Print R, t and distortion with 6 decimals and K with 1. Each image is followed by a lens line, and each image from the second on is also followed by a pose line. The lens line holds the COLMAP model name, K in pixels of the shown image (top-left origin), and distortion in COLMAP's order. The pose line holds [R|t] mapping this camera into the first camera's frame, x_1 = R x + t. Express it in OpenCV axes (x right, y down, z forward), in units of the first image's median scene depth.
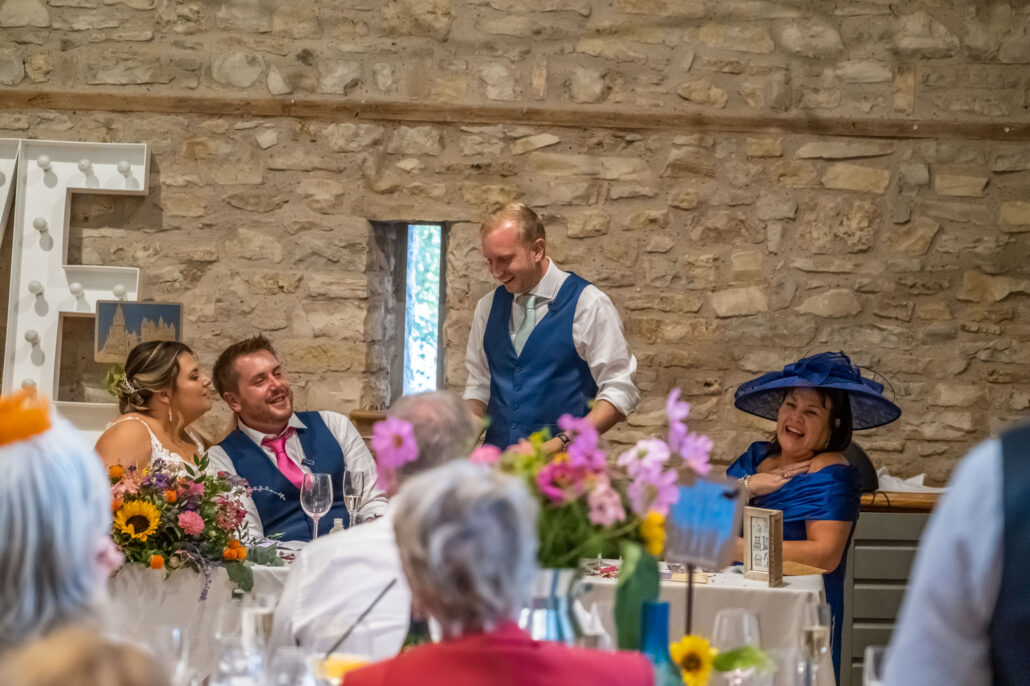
lens RADIAL K [[3321.9, 0, 509.2], [0, 3321.9, 339.0], [0, 0, 1]] dist [0.186197, 0.000000]
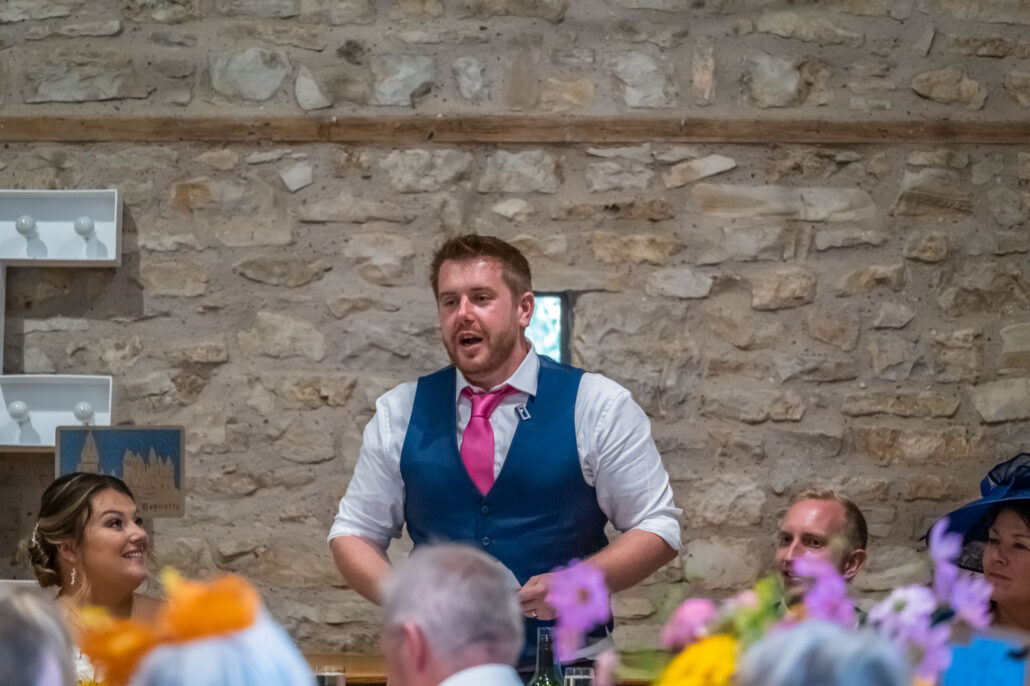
lens RADIAL K [[5882.6, 0, 520.1], [0, 5882.6, 308.9], [0, 0, 1]] dist [0.343721, 0.000000]
pose [[0.999458, -0.030758, -0.011707, -0.015155], [0.030395, 0.999088, -0.029998, 0.003143], [0.012619, 0.029626, 0.999481, -0.177557]]
